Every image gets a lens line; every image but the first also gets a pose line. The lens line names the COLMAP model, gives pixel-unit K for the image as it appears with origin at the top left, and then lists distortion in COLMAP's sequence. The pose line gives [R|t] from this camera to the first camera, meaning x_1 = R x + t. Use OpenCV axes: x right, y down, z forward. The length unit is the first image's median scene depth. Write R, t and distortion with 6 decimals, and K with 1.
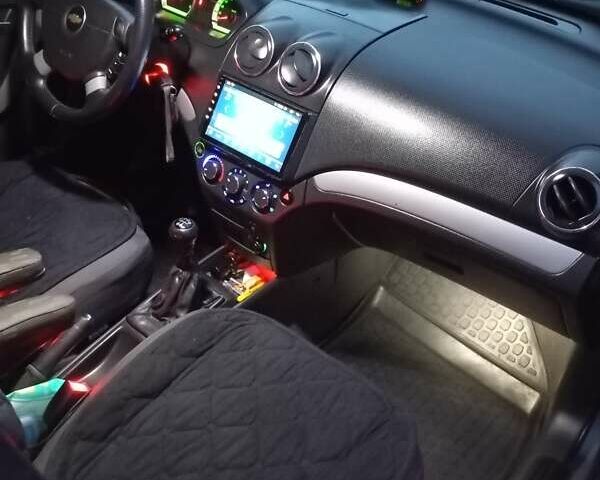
lens RADIAL K [[862.5, 0, 300.0], [0, 862.5, 240.0], [0, 0, 1]] dist [0.156523, 0.000727]
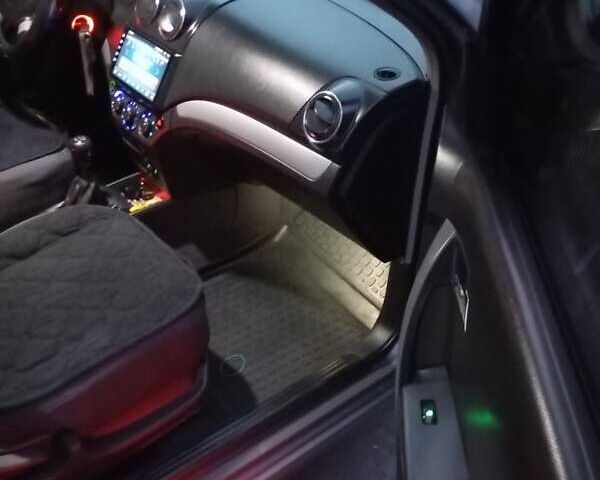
lens RADIAL K [[862.5, 0, 300.0], [0, 862.5, 240.0], [0, 0, 1]] dist [0.156523, 0.000727]
pose [[0.978894, 0.078449, -0.188711, 0.423474], [-0.086664, 0.995599, -0.035666, 0.142233], [0.185082, 0.051268, 0.981385, -0.176719]]
